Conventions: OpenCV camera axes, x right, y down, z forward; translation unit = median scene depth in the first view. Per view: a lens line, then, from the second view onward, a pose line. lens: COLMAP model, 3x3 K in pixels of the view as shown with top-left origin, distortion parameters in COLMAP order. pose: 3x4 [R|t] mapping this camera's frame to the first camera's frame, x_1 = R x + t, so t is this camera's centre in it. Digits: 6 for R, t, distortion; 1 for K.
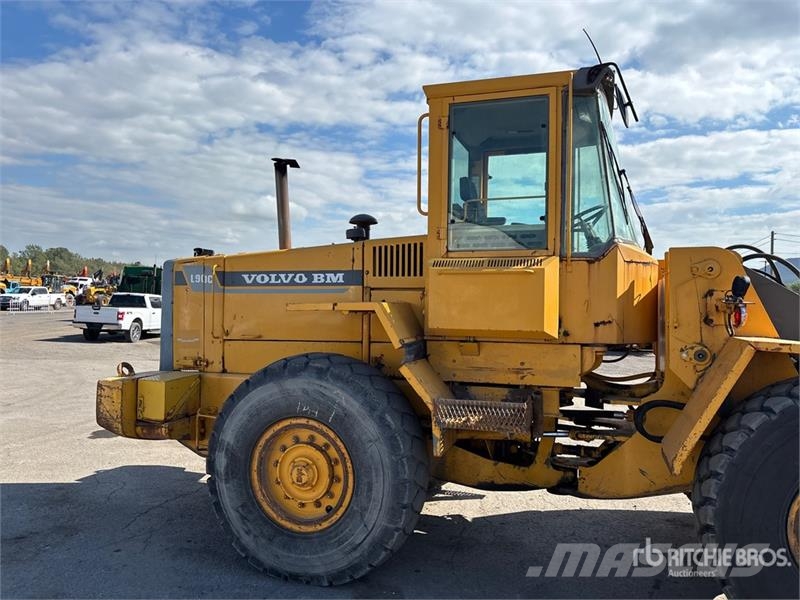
lens RADIAL K [[608.3, 0, 401.3], [0, 608.3, 301.1], [0, 0, 1]] dist [0.025034, -0.027415]
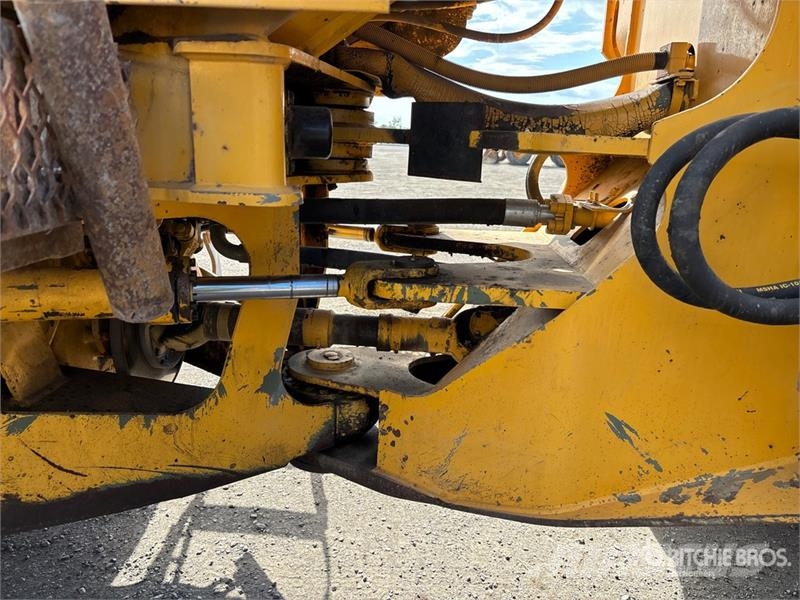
lens RADIAL K [[608.3, 0, 399.6], [0, 608.3, 299.7], [0, 0, 1]] dist [0.025034, -0.027415]
pose [[0.969837, -0.037087, 0.240917, 0.229270], [-0.027312, 0.965601, 0.258591, 0.153433], [-0.242219, -0.257371, 0.935462, 0.733120]]
